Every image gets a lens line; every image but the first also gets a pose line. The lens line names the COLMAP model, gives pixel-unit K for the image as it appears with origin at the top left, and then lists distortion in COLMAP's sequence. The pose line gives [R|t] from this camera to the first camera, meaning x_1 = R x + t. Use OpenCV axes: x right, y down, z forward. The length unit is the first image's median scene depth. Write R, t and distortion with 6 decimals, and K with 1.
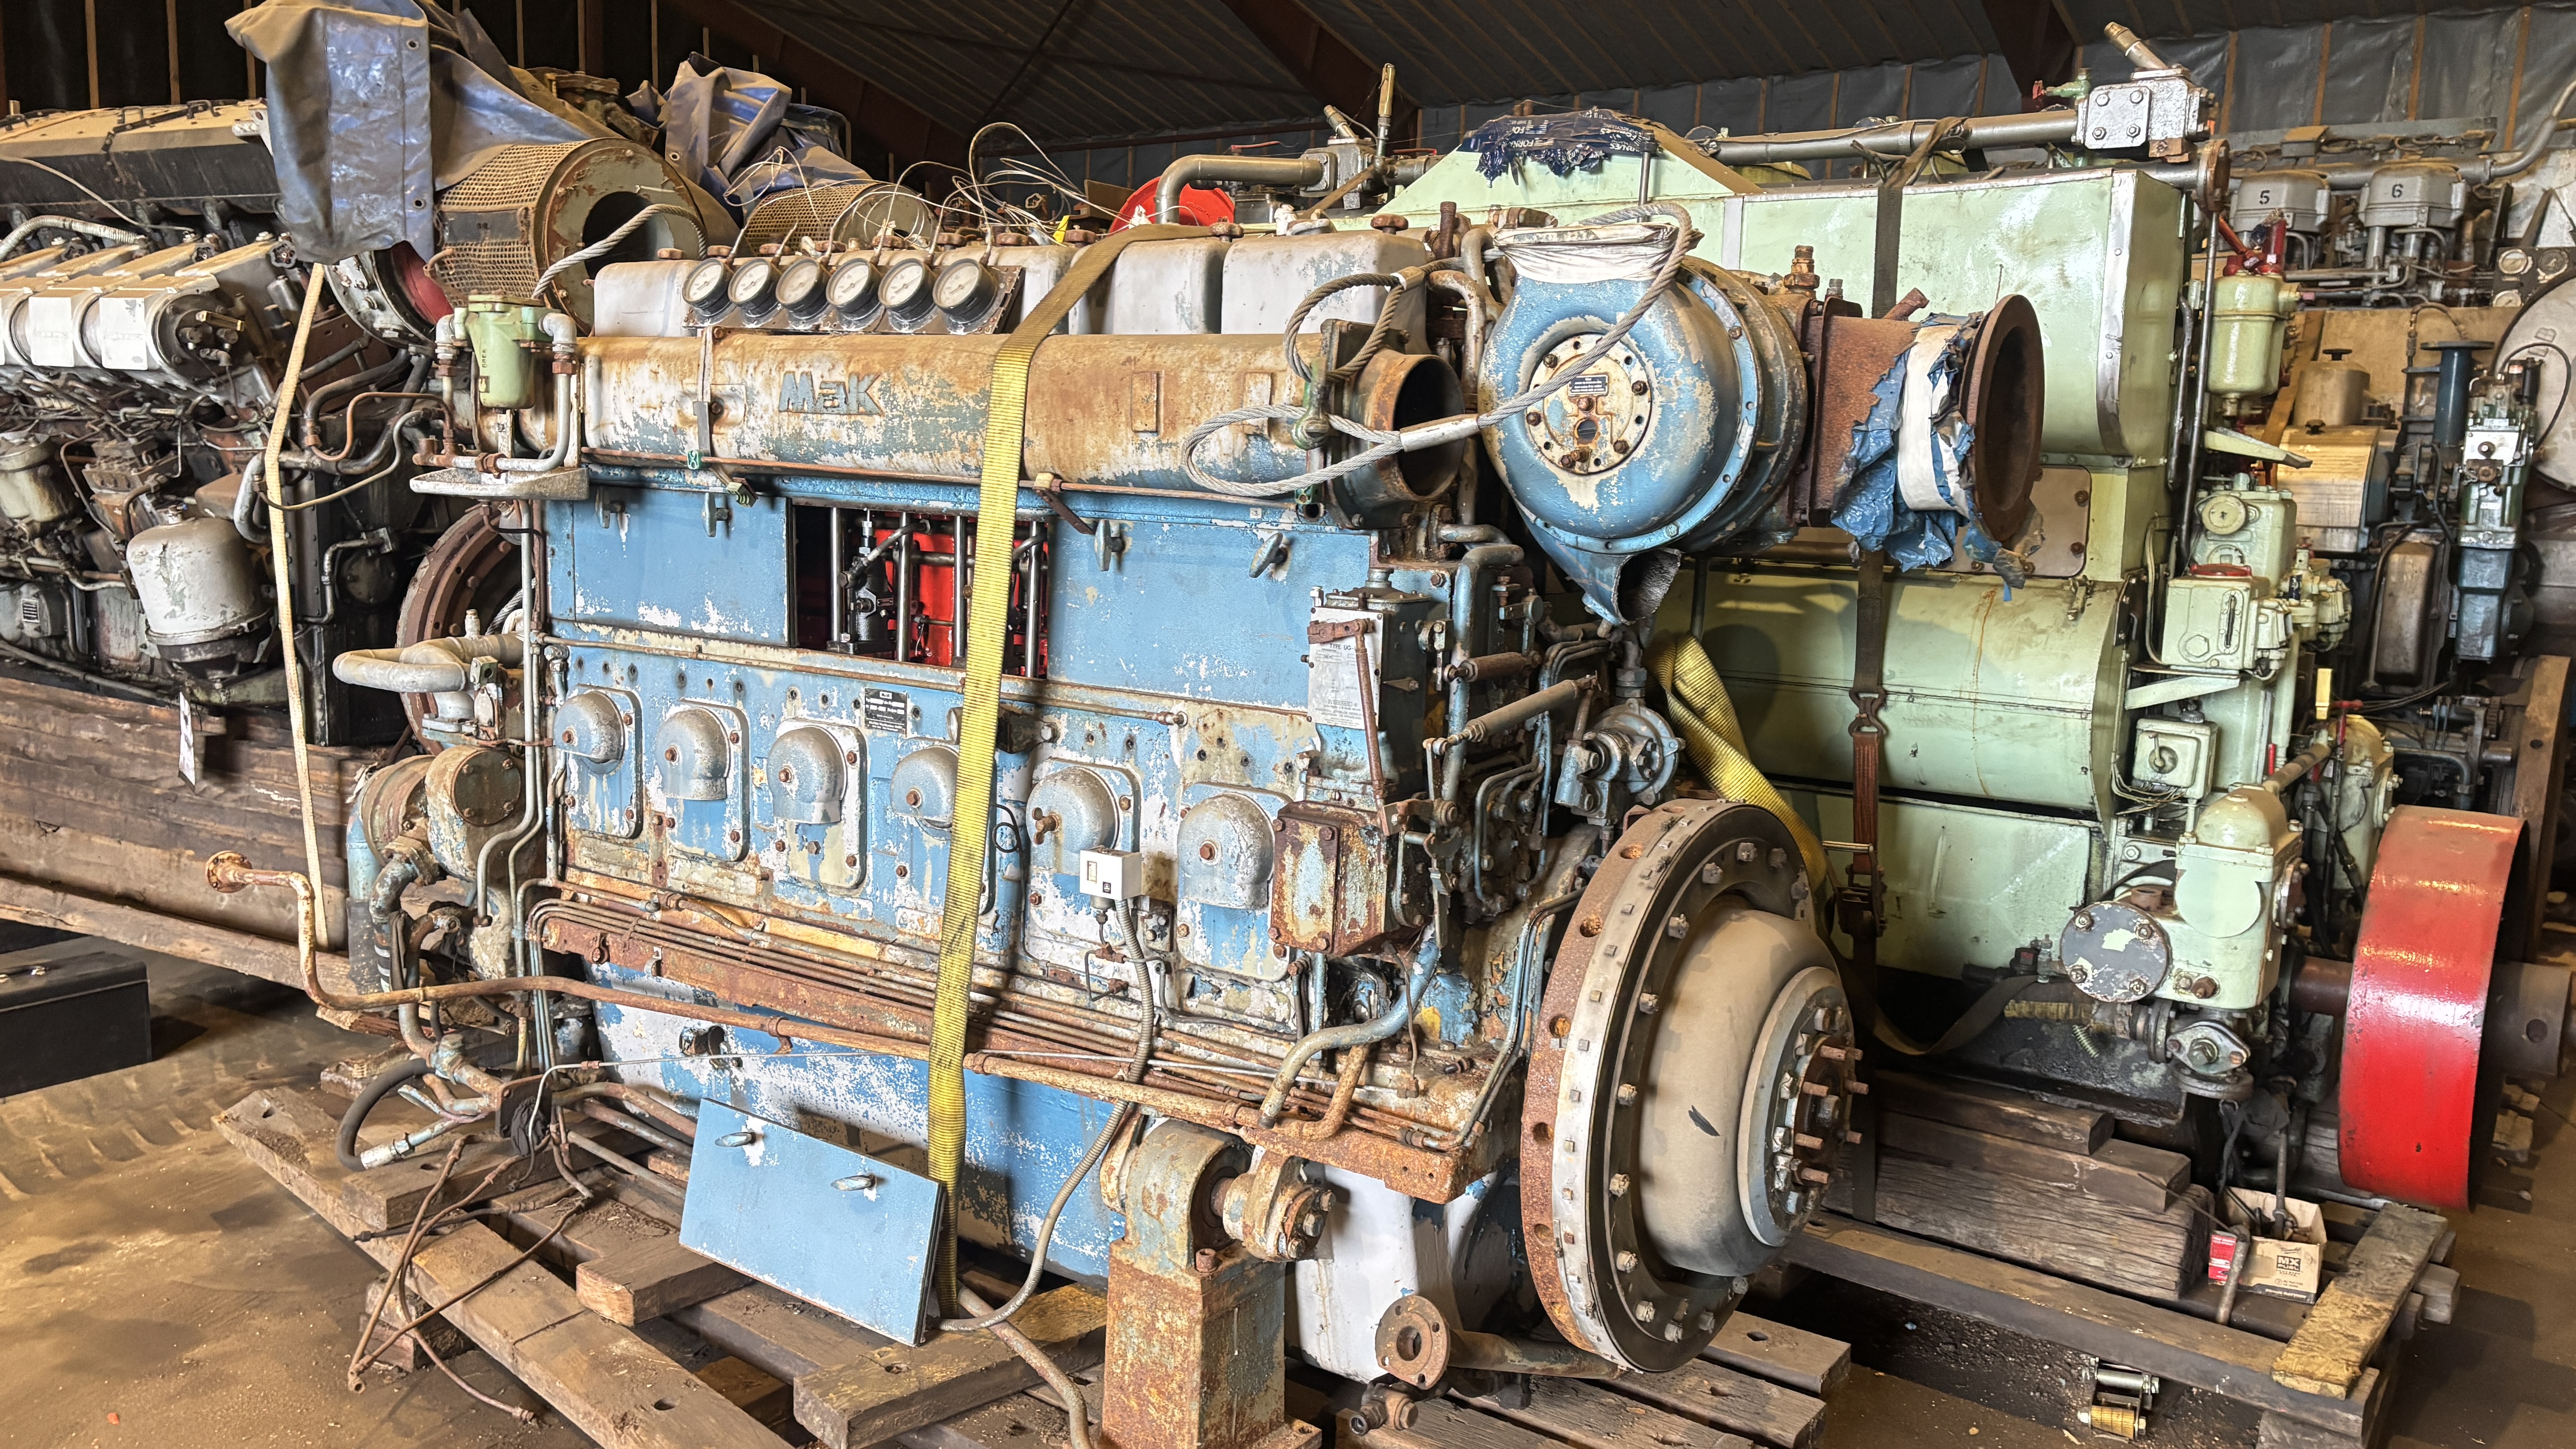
lens RADIAL K [[1971.5, 0, 1291.2], [0, 1971.5, 746.8], [0, 0, 1]] dist [0.047319, -0.006022]
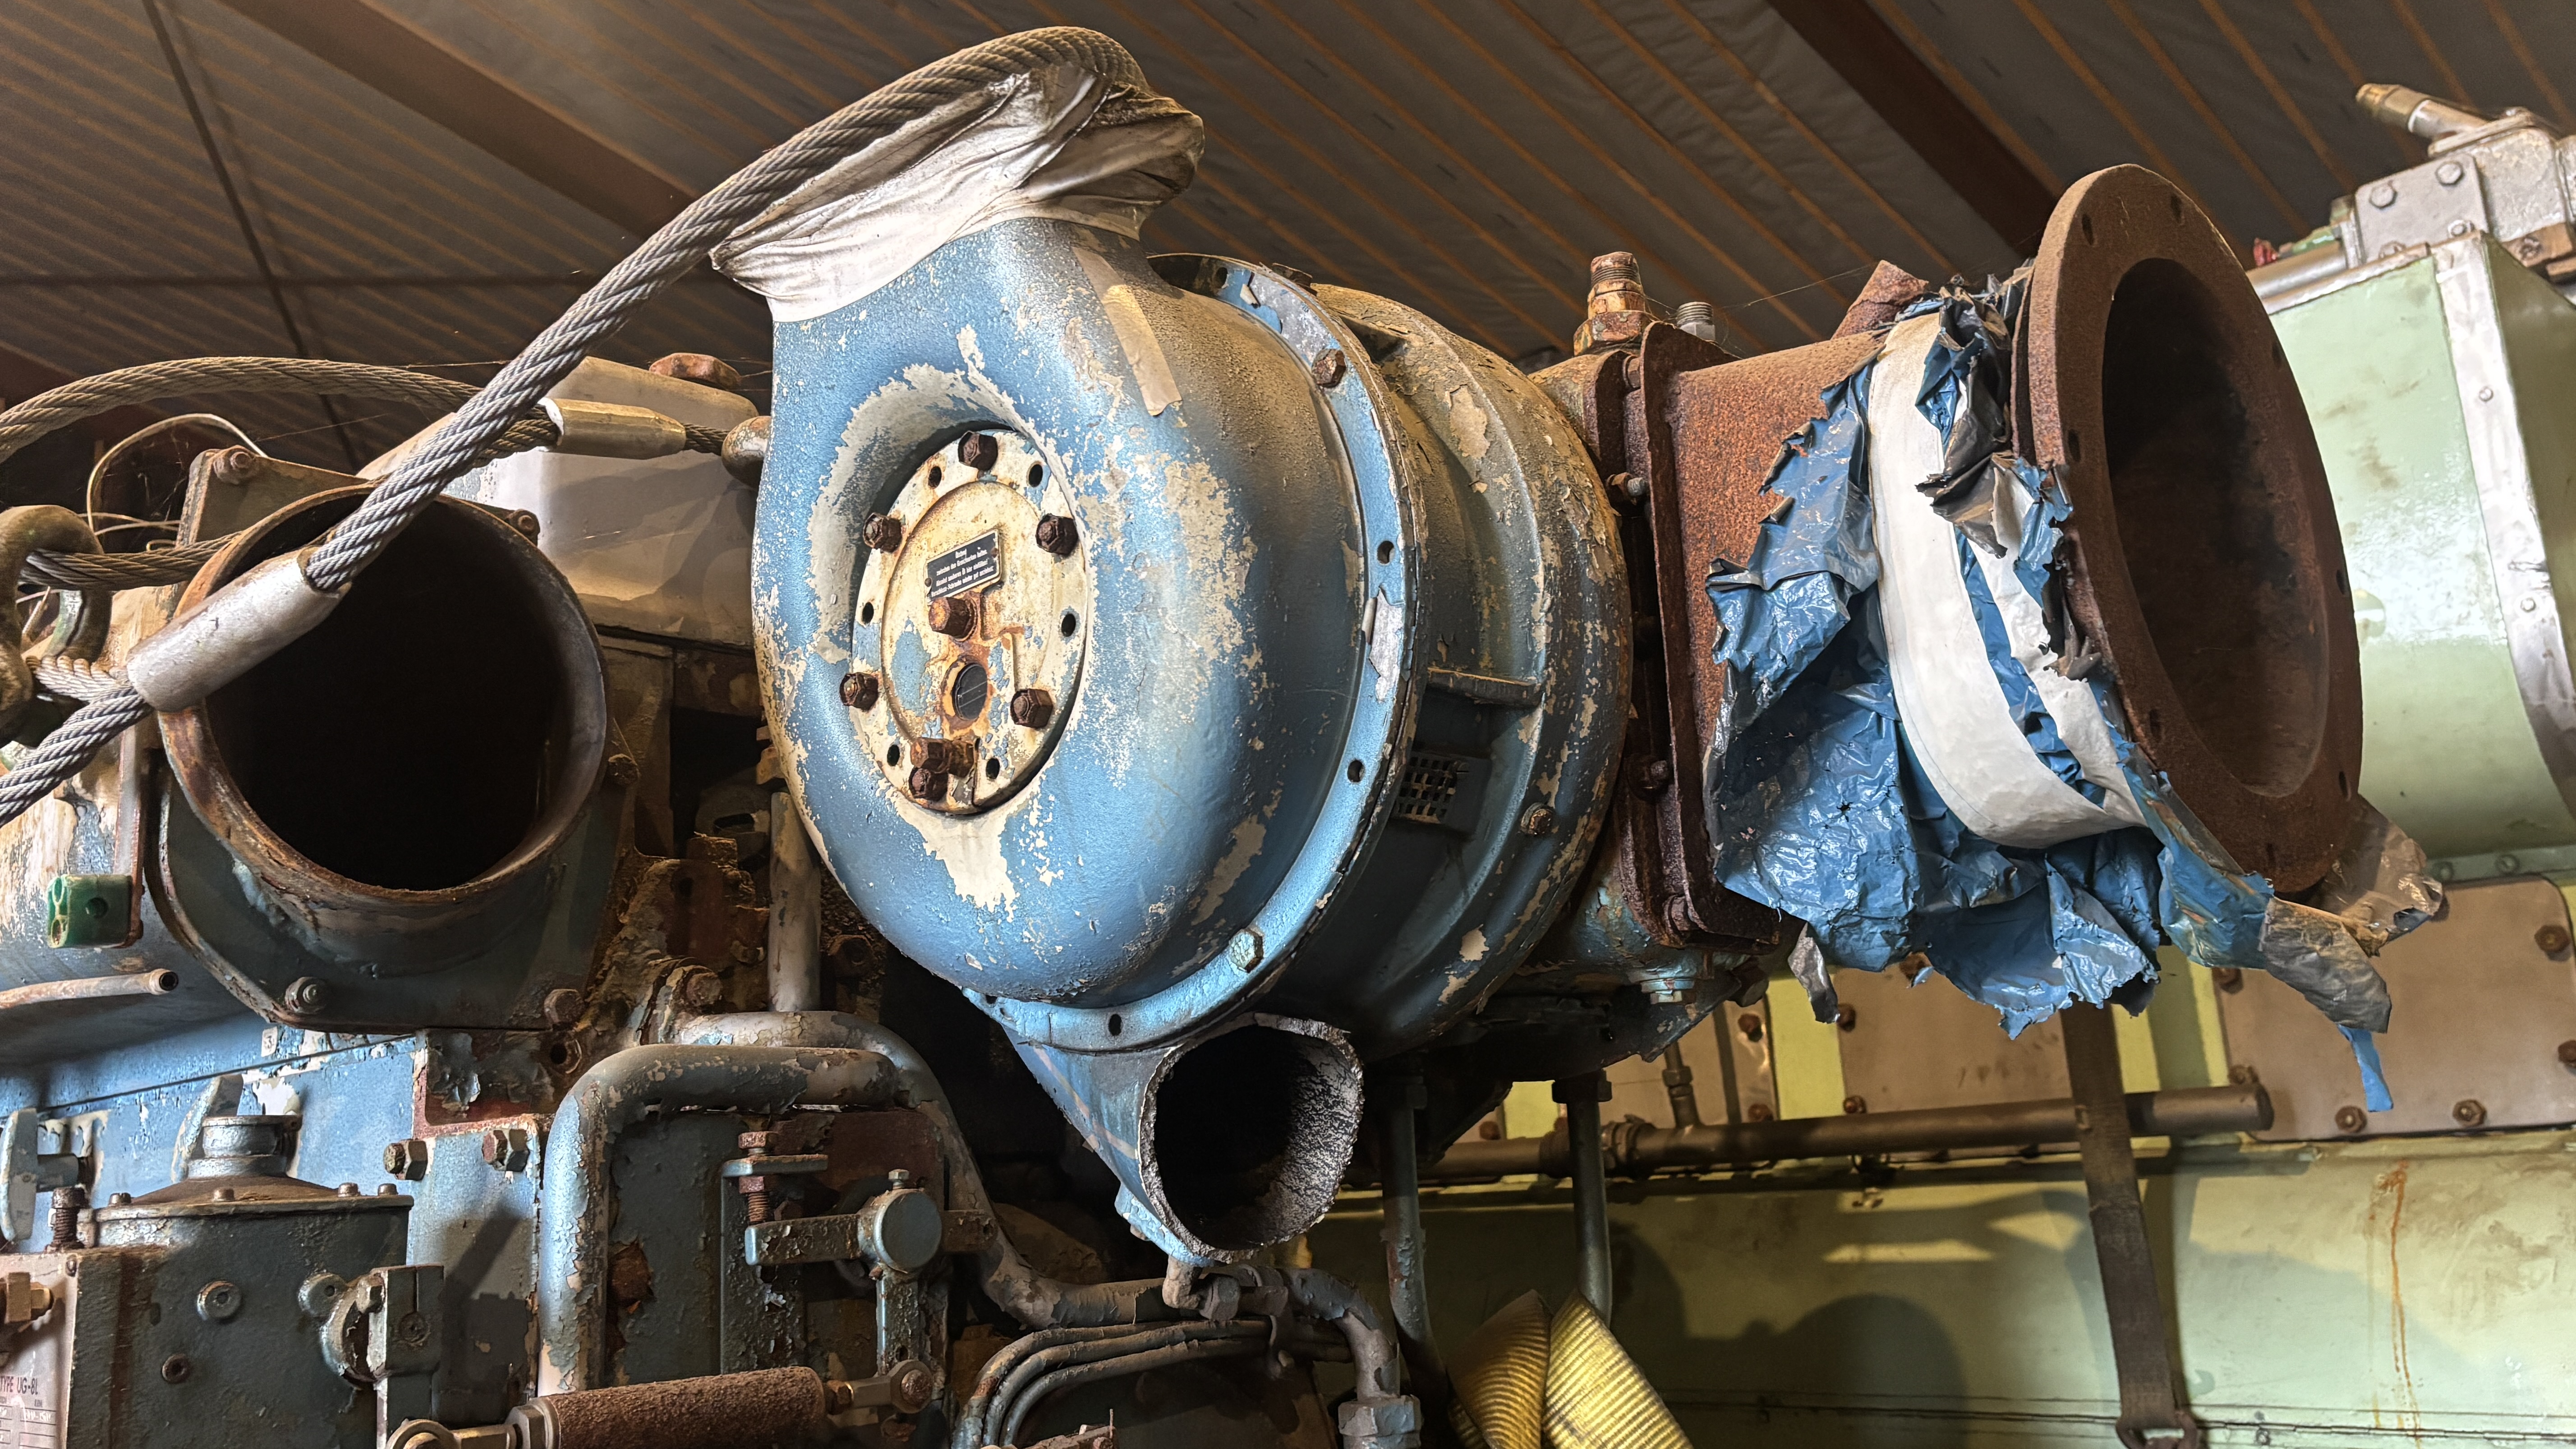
lens RADIAL K [[2055.7, 0, 1288.0], [0, 2055.7, 724.5], [0, 0, 1]] dist [0.133653, -0.188380]
pose [[0.983499, -0.109624, -0.143915, 0.235204], [0.049841, 0.928900, -0.366961, -0.014787], [0.173910, 0.353733, 0.919037, 0.612825]]
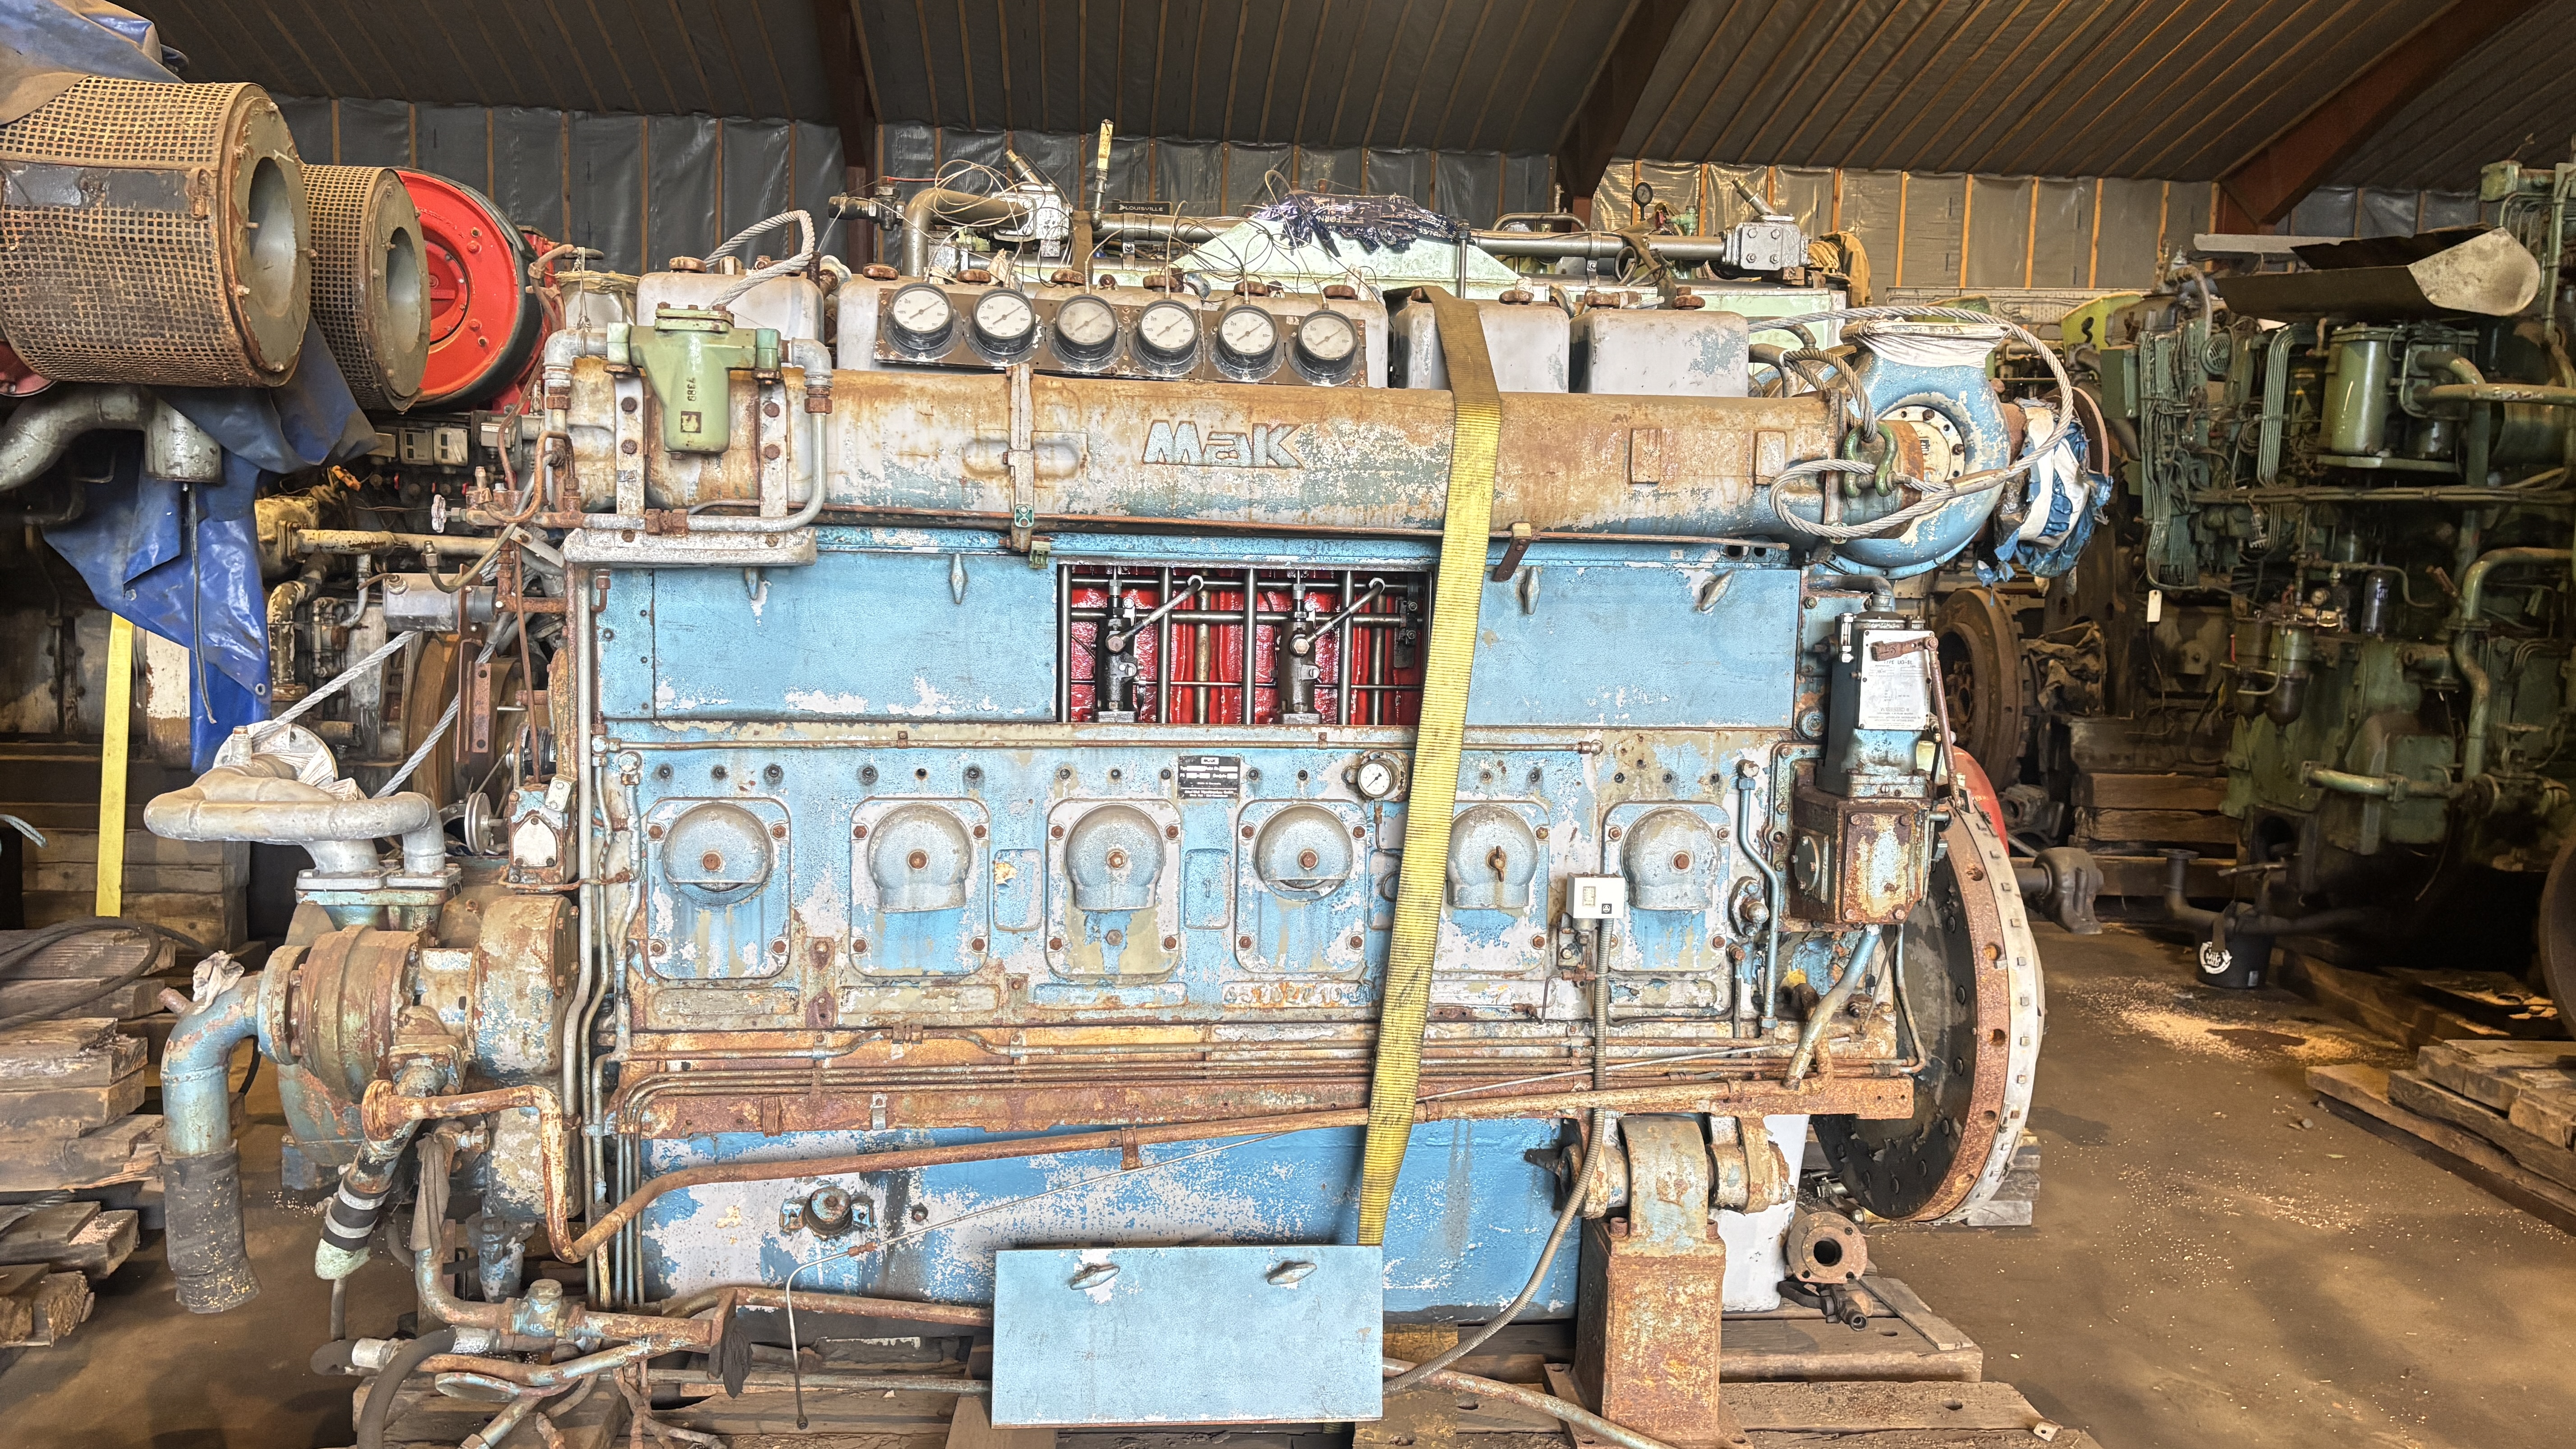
lens RADIAL K [[1928.2, 0, 1288.0], [0, 1928.2, 724.5], [0, 0, 1]] dist [-0.003764, -0.002260]
pose [[0.744281, -0.086676, 0.662218, -0.883101], [0.103984, 0.994490, 0.013297, -0.058236], [-0.659722, 0.058963, 0.749193, 0.321275]]
